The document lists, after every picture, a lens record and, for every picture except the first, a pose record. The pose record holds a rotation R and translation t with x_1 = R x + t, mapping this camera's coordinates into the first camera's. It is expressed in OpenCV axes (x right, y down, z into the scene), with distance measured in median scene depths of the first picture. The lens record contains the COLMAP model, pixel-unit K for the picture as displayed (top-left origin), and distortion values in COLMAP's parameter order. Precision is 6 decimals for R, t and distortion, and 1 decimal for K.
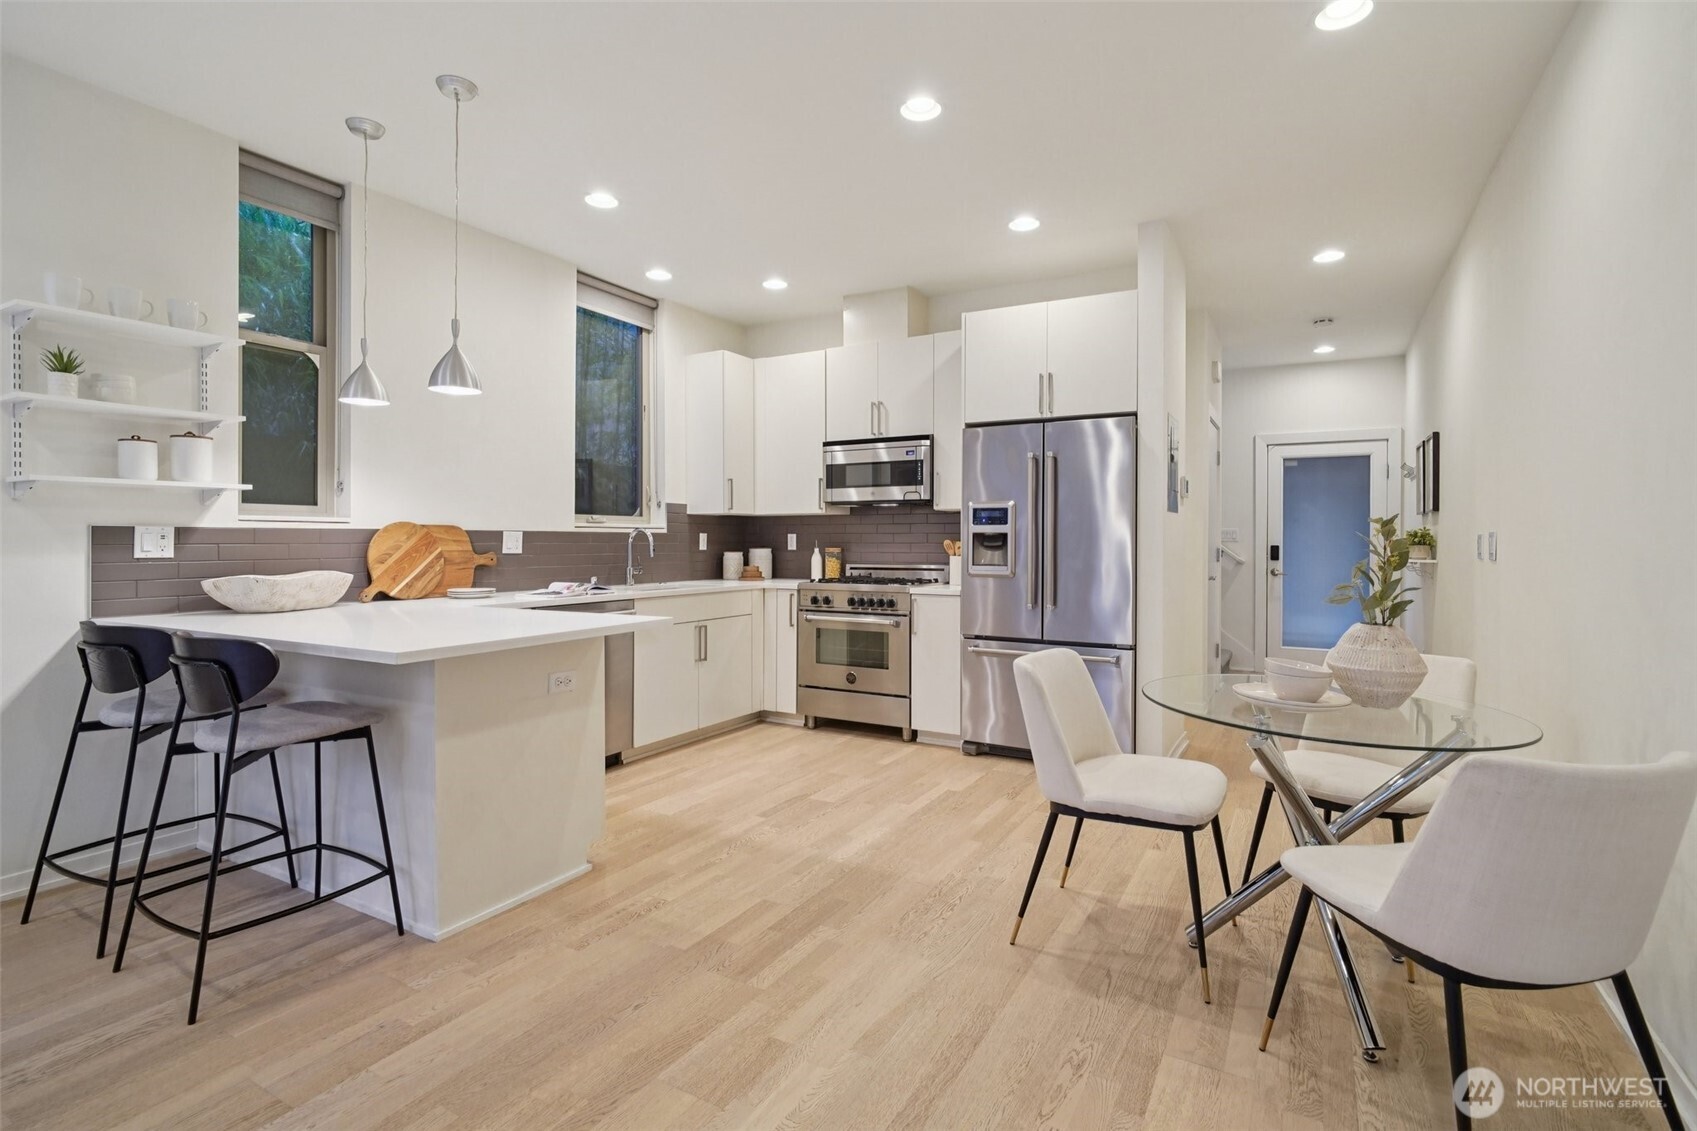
lens RADIAL K [[802.2, 0, 864.7], [0, 802.2, 542.2], [0, 0, 1]] dist [-0.013968, 0.002092]
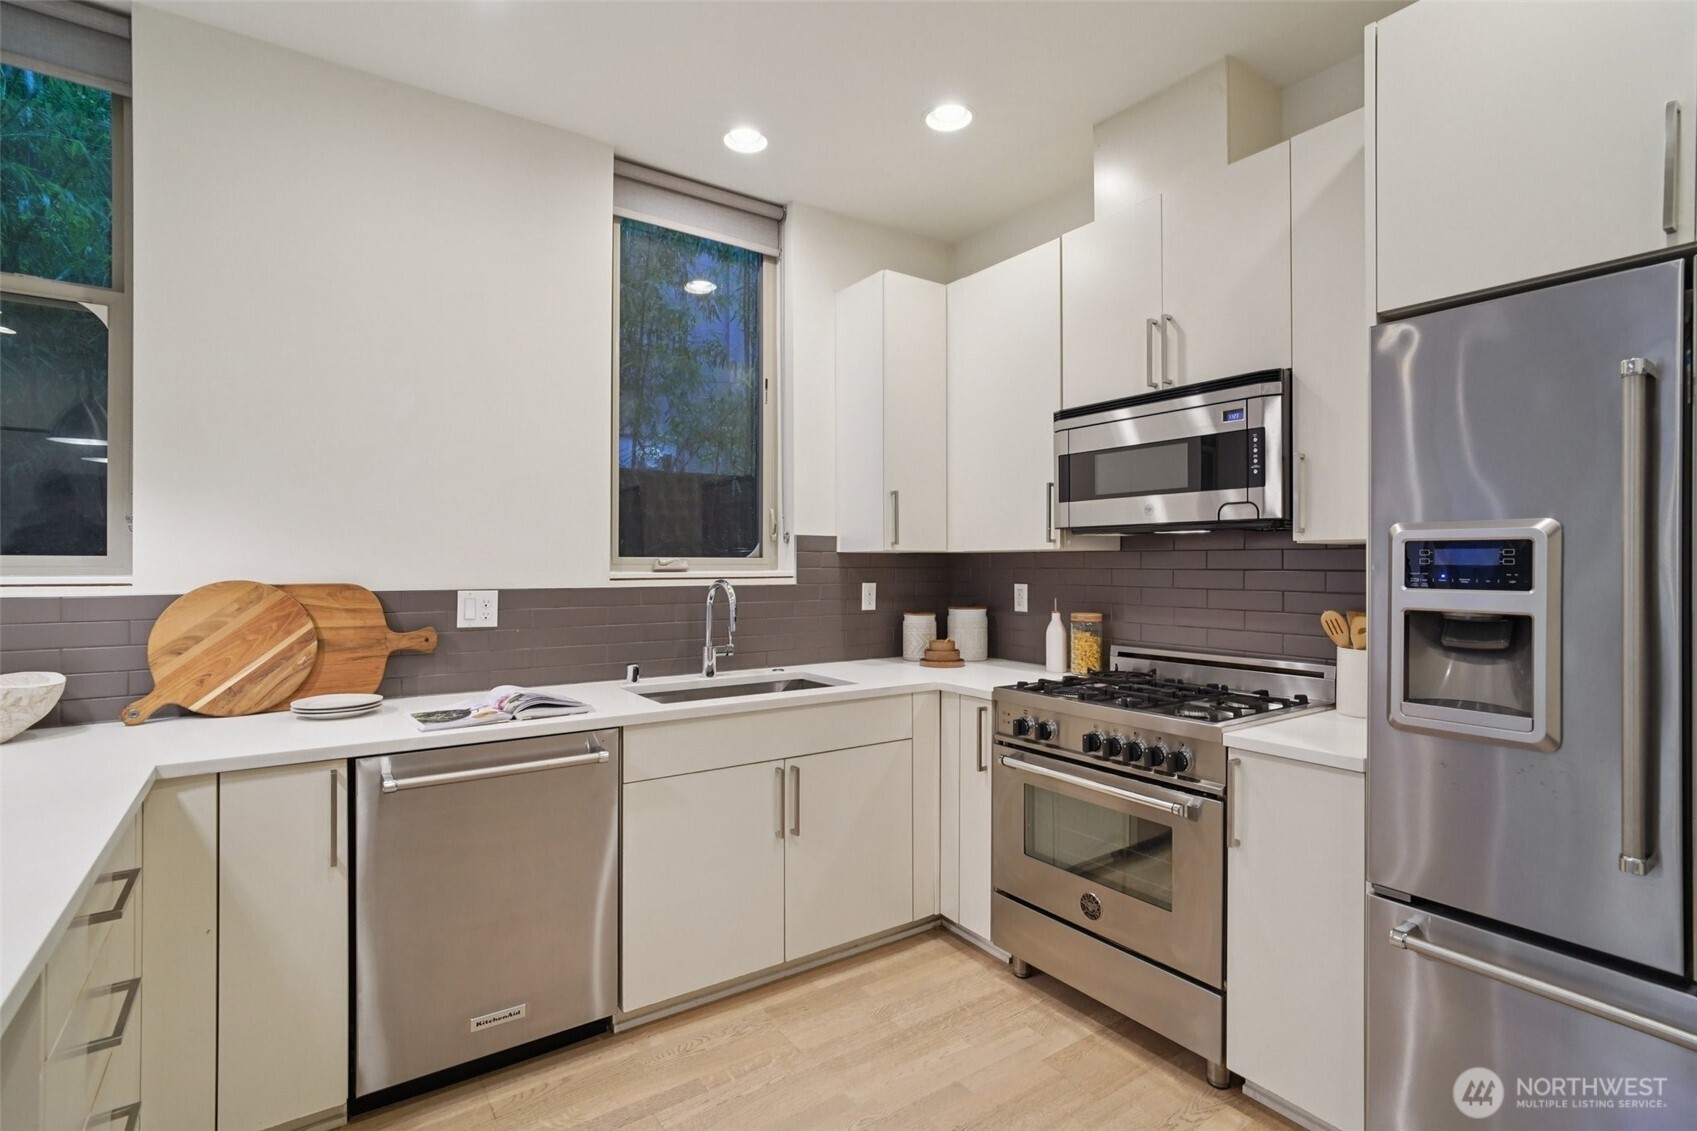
lens RADIAL K [[802.2, 0, 853.7], [0, 802.2, 559.4], [0, 0, 1]] dist [-0.013968, 0.002092]
pose [[0.899582, -0.002797, -0.436742, 0.070930], [-0.000597, 0.999971, -0.007633, -0.032165], [0.436751, 0.007127, 0.899554, 0.589518]]
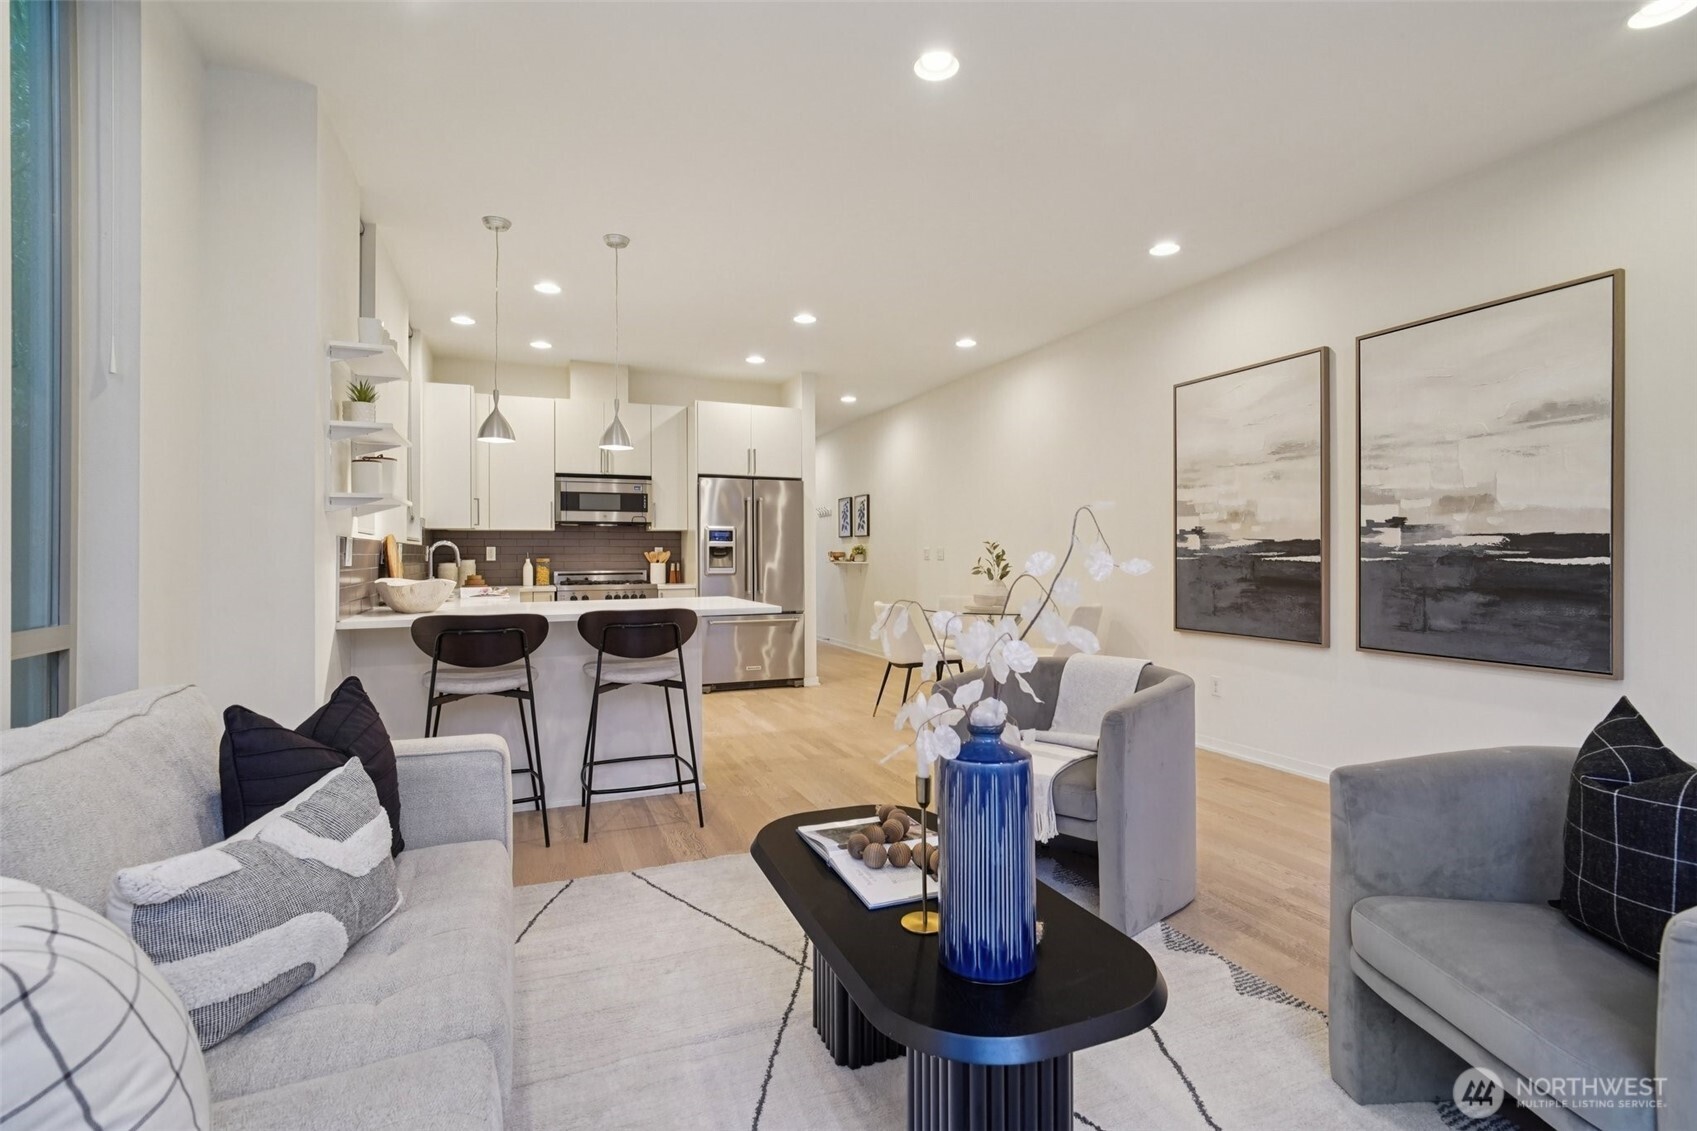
lens RADIAL K [[802.2, 0, 846.9], [0, 802.2, 559.9], [0, 0, 1]] dist [-0.013968, 0.002092]
pose [[0.620711, -0.008507, 0.783993, -0.923535], [0.006432, 0.999963, 0.005758, 0.006962], [-0.784013, 0.001469, 0.620743, -0.156044]]
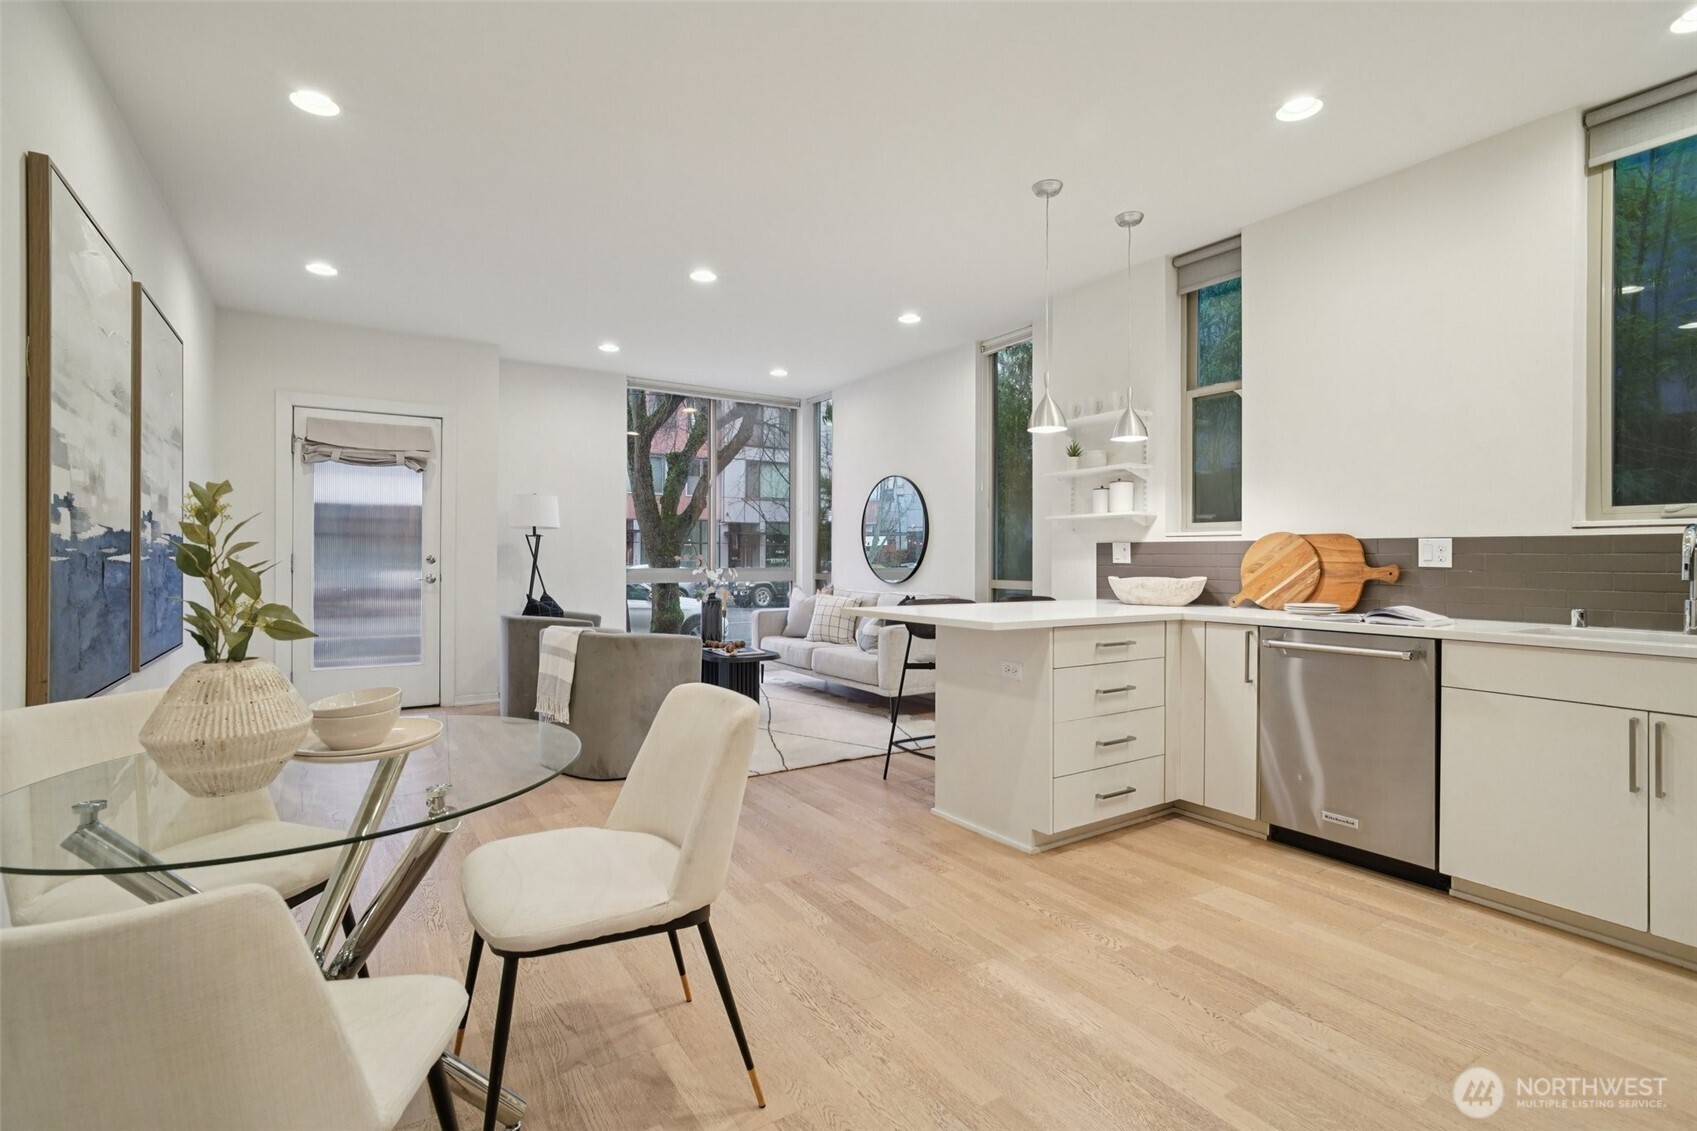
lens RADIAL K [[802.2, 0, 849.1], [0, 802.2, 555.3], [0, 0, 1]] dist [-0.013968, 0.002092]
pose [[-0.467945, -0.007412, -0.883726, 0.486312], [-0.008676, 0.999955, -0.003793, 0.010413], [0.883715, 0.005892, -0.467988, 0.865282]]
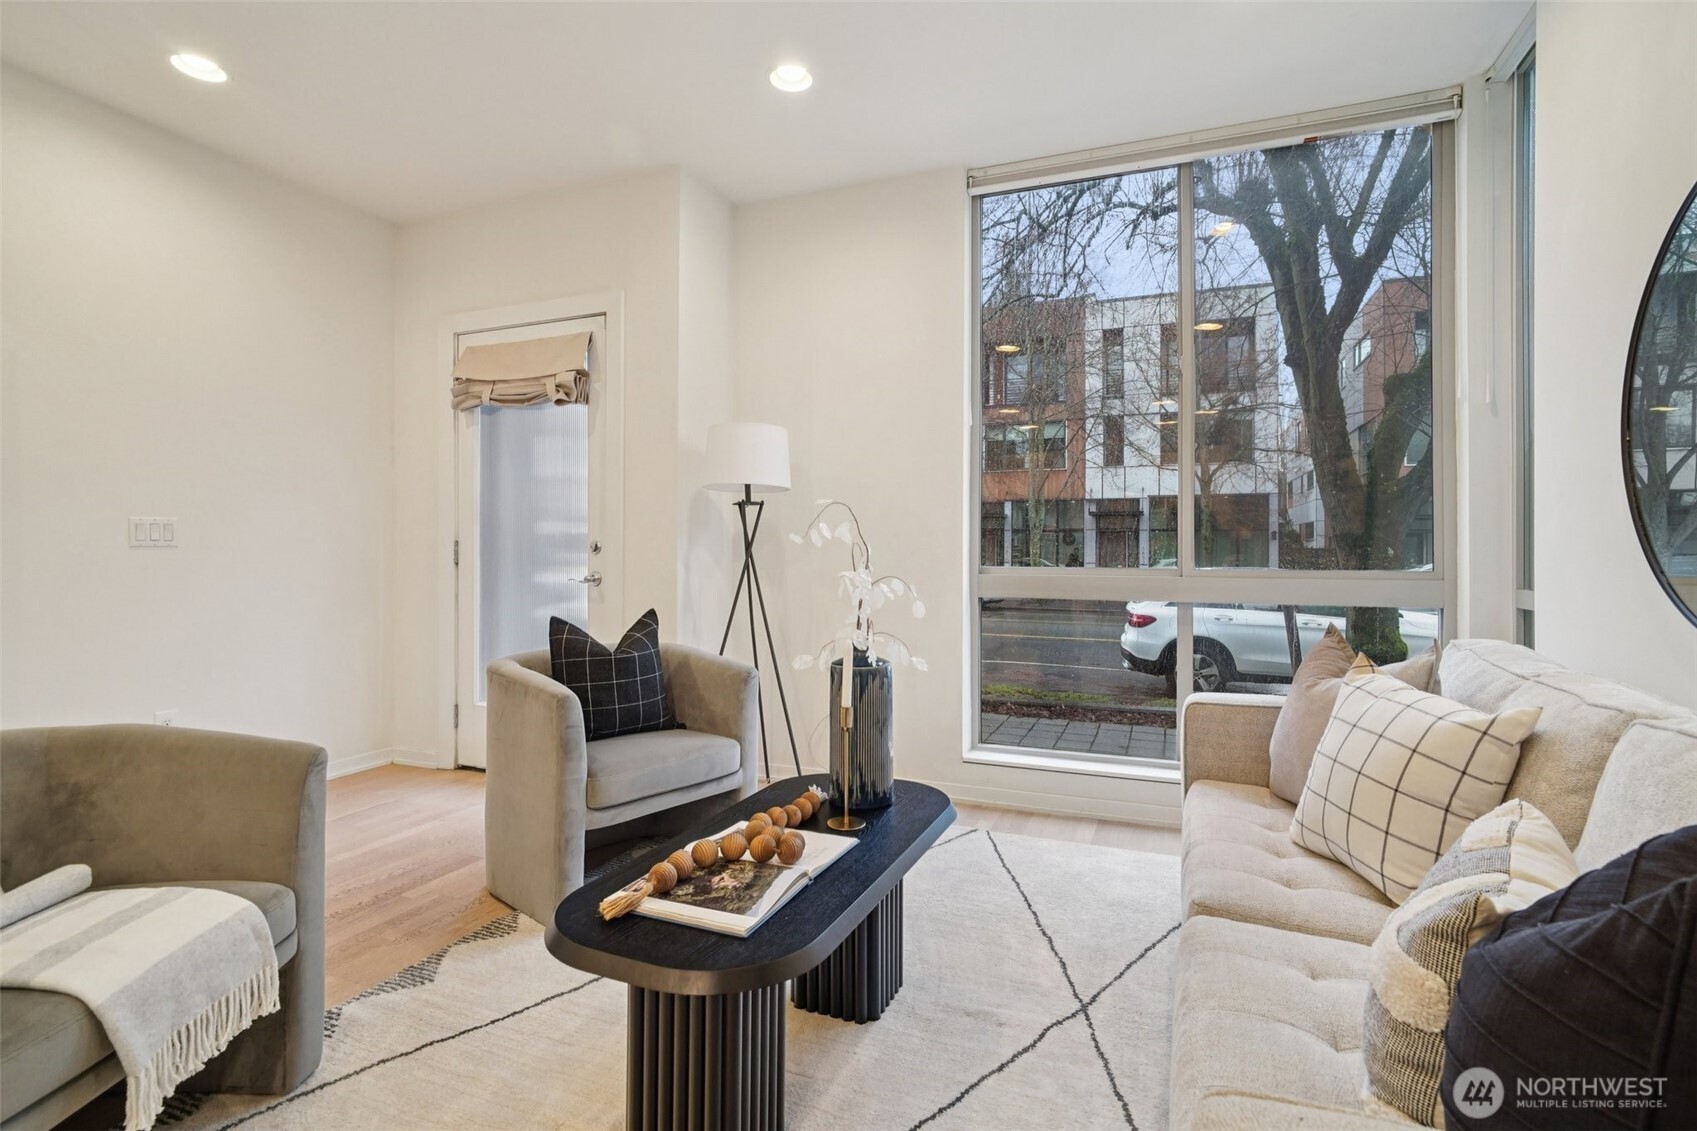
lens RADIAL K [[802.2, 0, 862.0], [0, 802.2, 560.0], [0, 0, 1]] dist [-0.013968, 0.002092]
pose [[-0.992029, -0.005075, -0.125905, -0.576940], [-0.007019, 0.999863, 0.015003, 0.016999], [0.125812, 0.015767, -0.991929, 0.456610]]
